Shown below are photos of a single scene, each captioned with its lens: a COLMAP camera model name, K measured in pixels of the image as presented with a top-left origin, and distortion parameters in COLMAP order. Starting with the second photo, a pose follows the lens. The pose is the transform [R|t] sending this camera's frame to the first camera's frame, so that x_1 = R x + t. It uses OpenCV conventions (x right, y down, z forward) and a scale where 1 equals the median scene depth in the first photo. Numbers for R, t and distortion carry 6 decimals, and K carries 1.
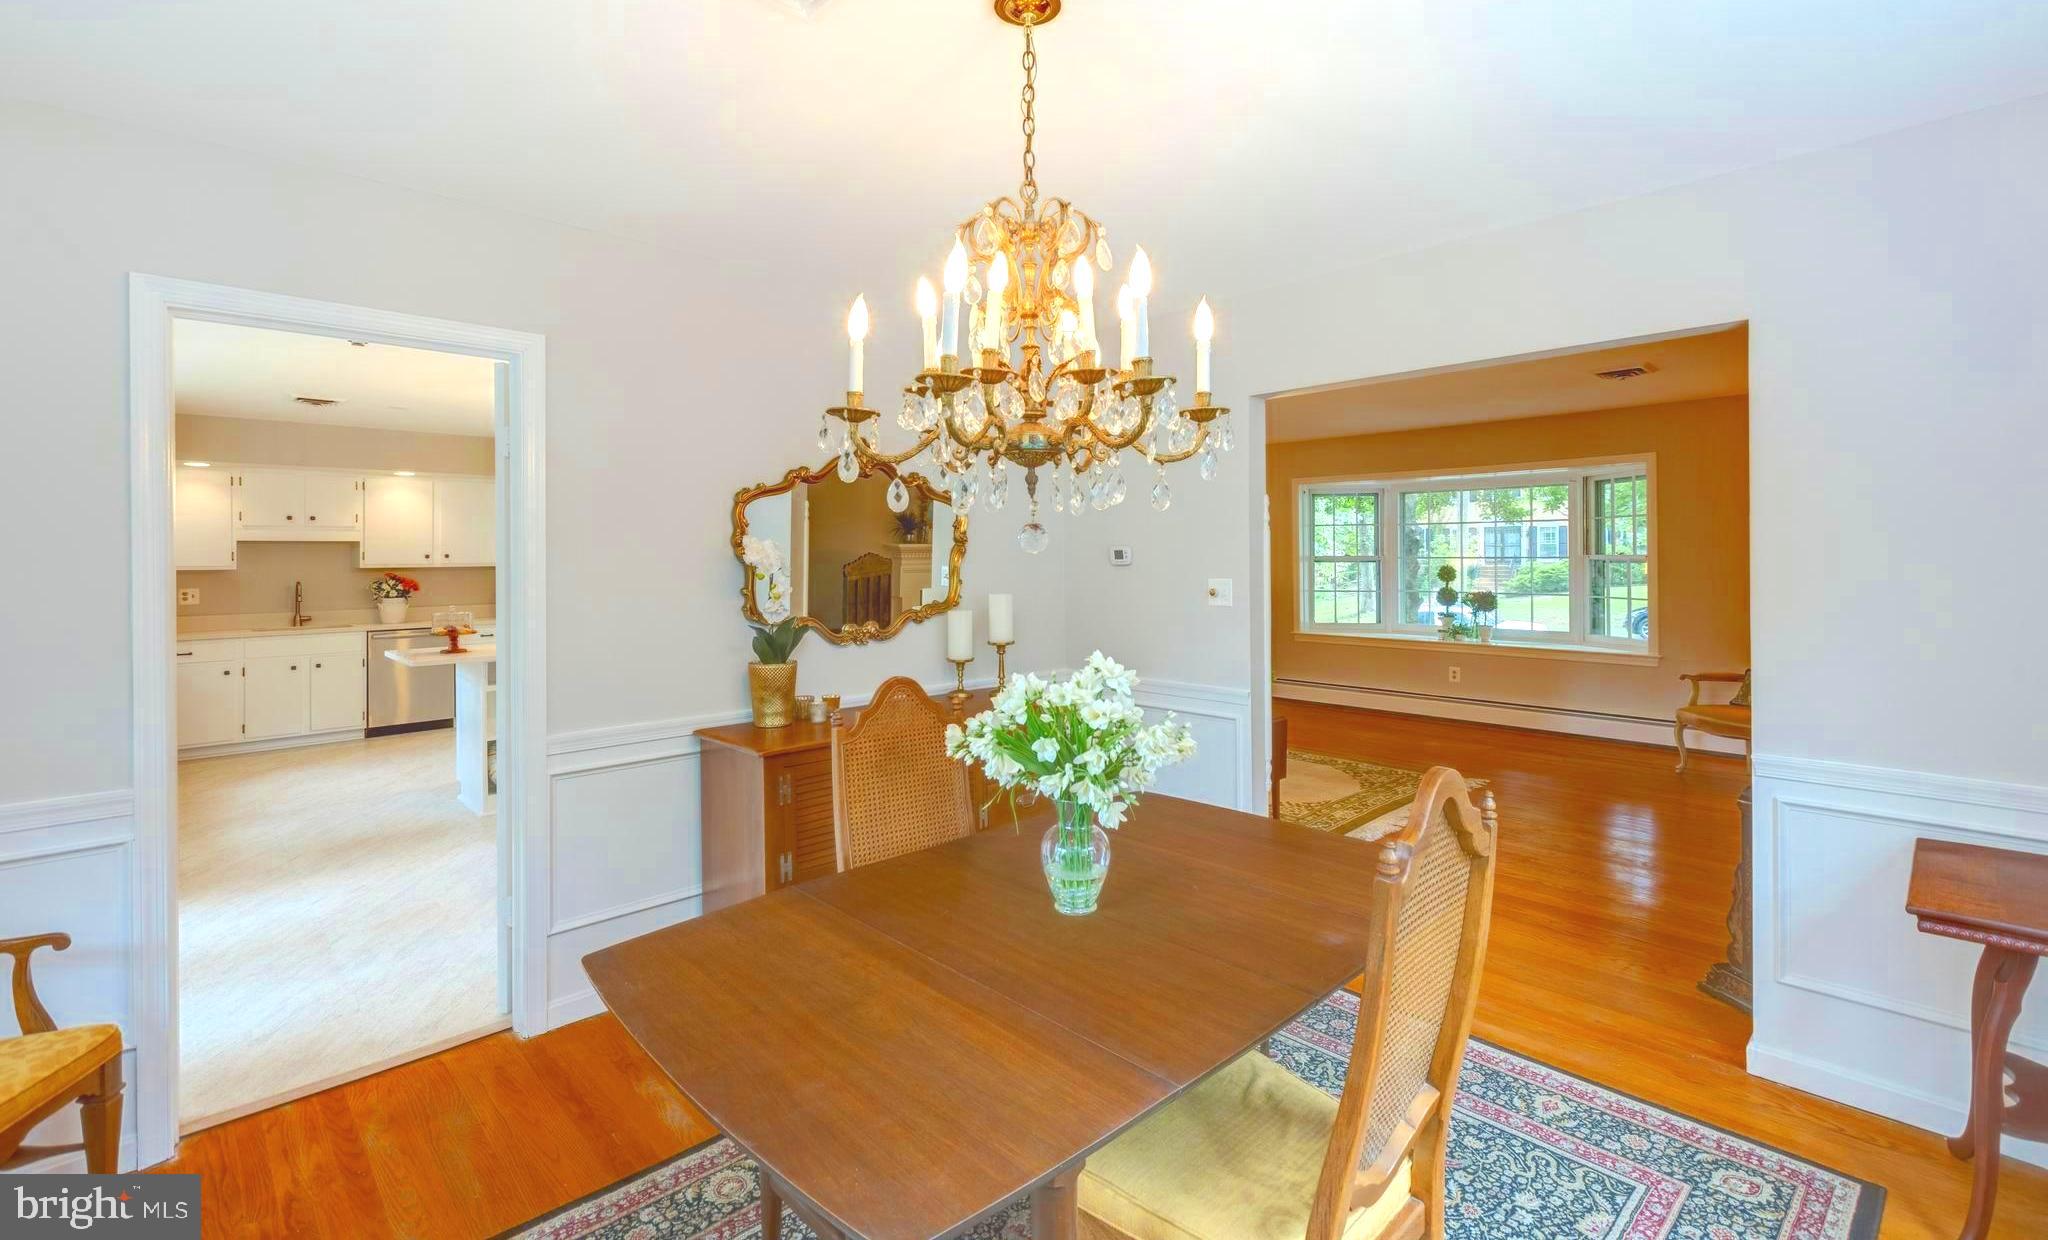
lens RADIAL K [[901.3, 0, 1027.5], [0, 901.3, 553.8], [0, 0, 1]] dist [0.002985, -0.000049]
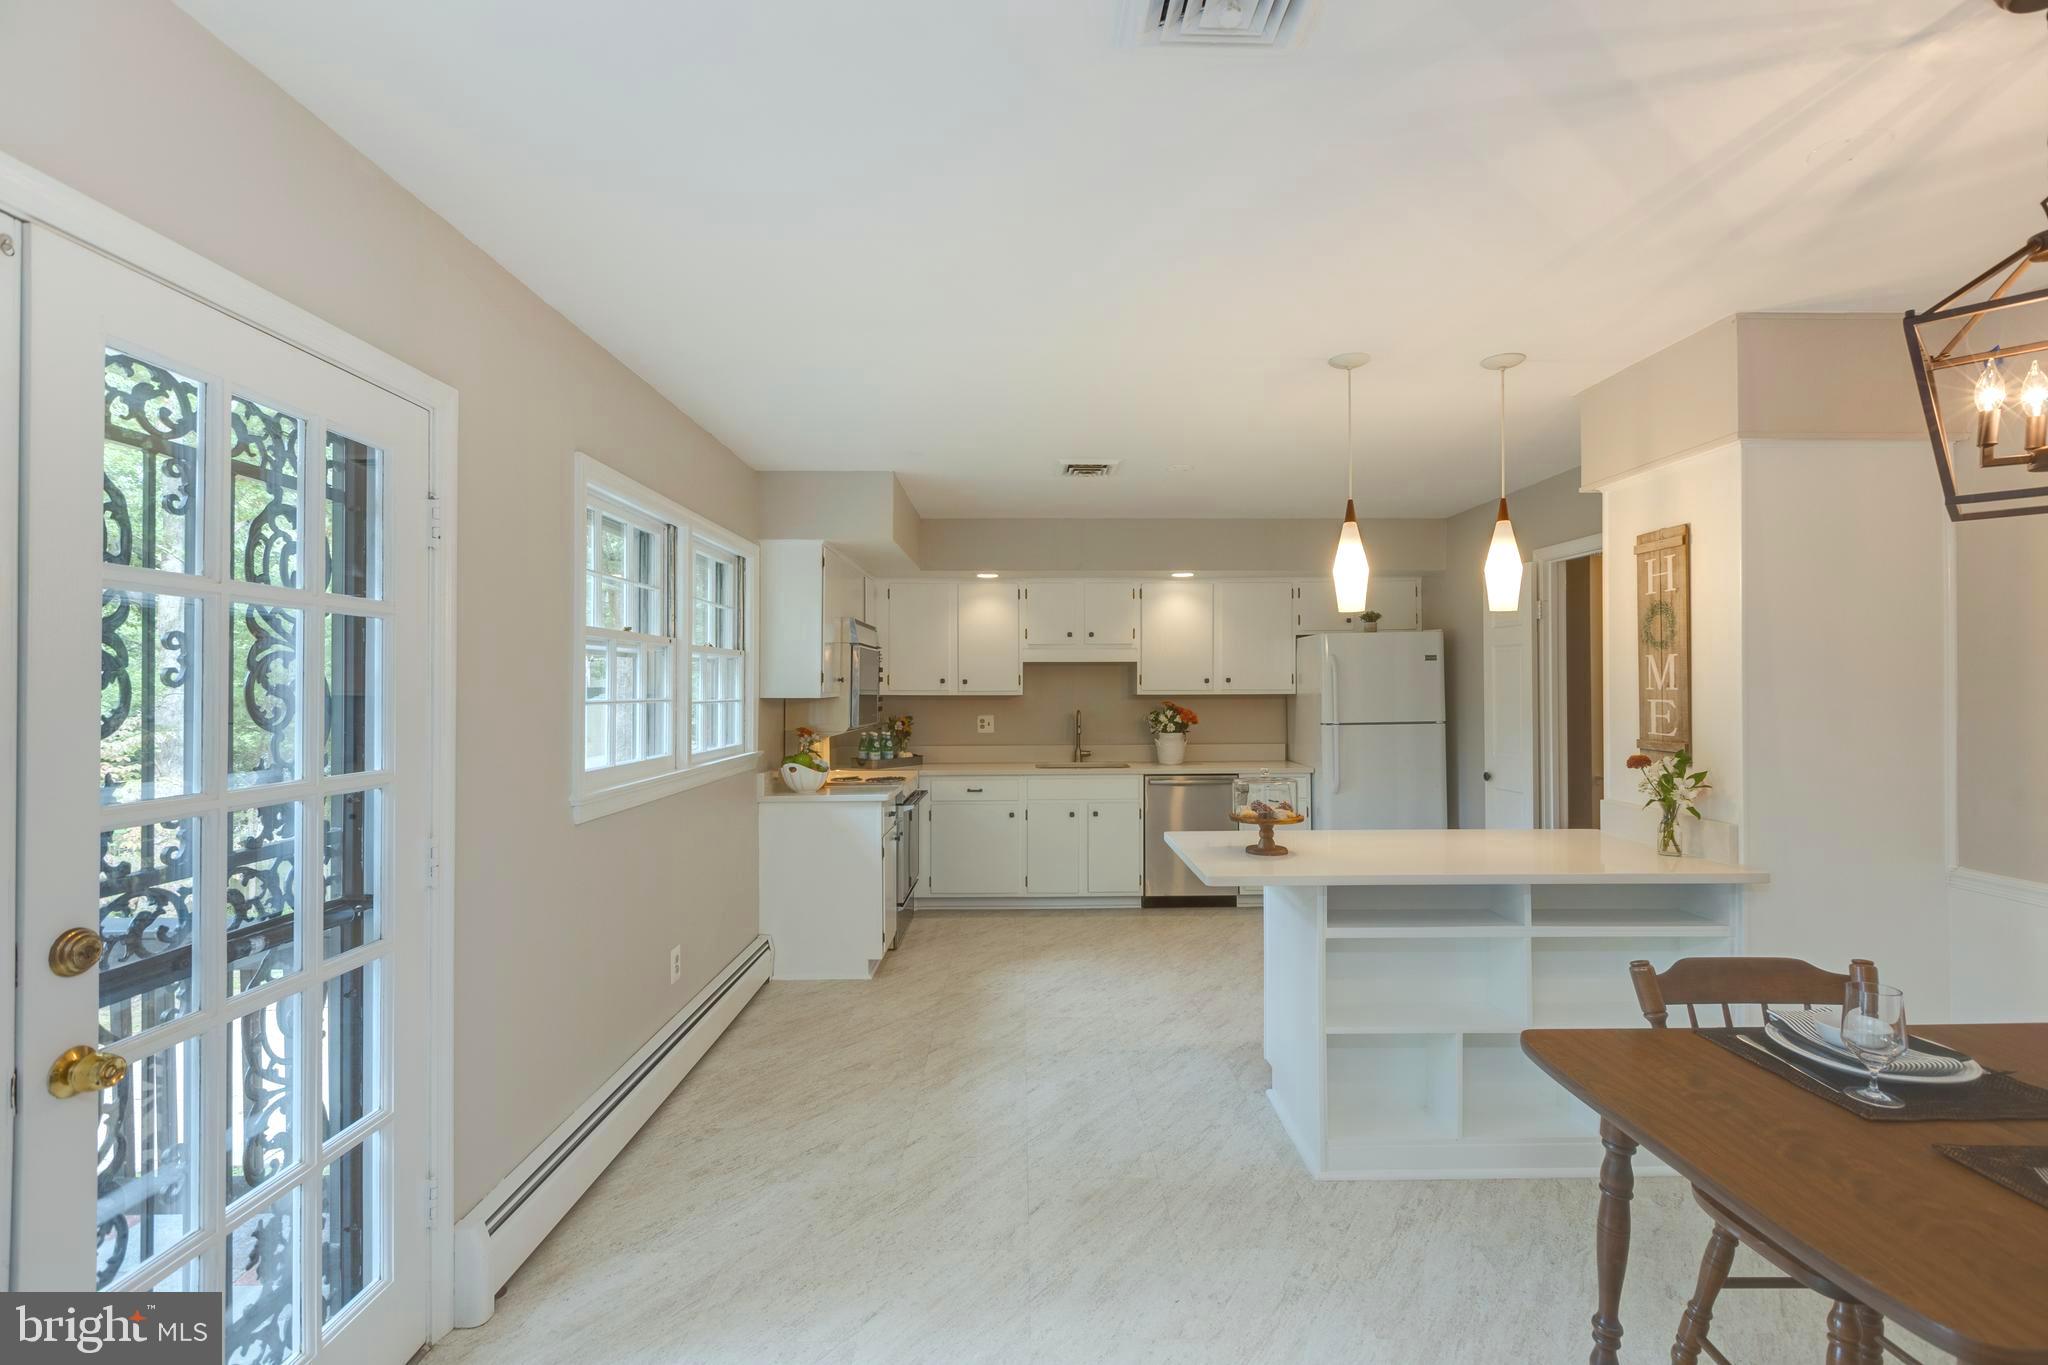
lens RADIAL K [[909.7, 0, 1024.1], [0, 909.7, 679.8], [0, 0, 1]] dist [-0.000423, 0.000483]
pose [[0.720017, 0.000338, -0.693956, -0.251290], [-0.000092, 1.000000, 0.000392, 0.001898], [0.693956, -0.000219, 0.720017, 0.349574]]
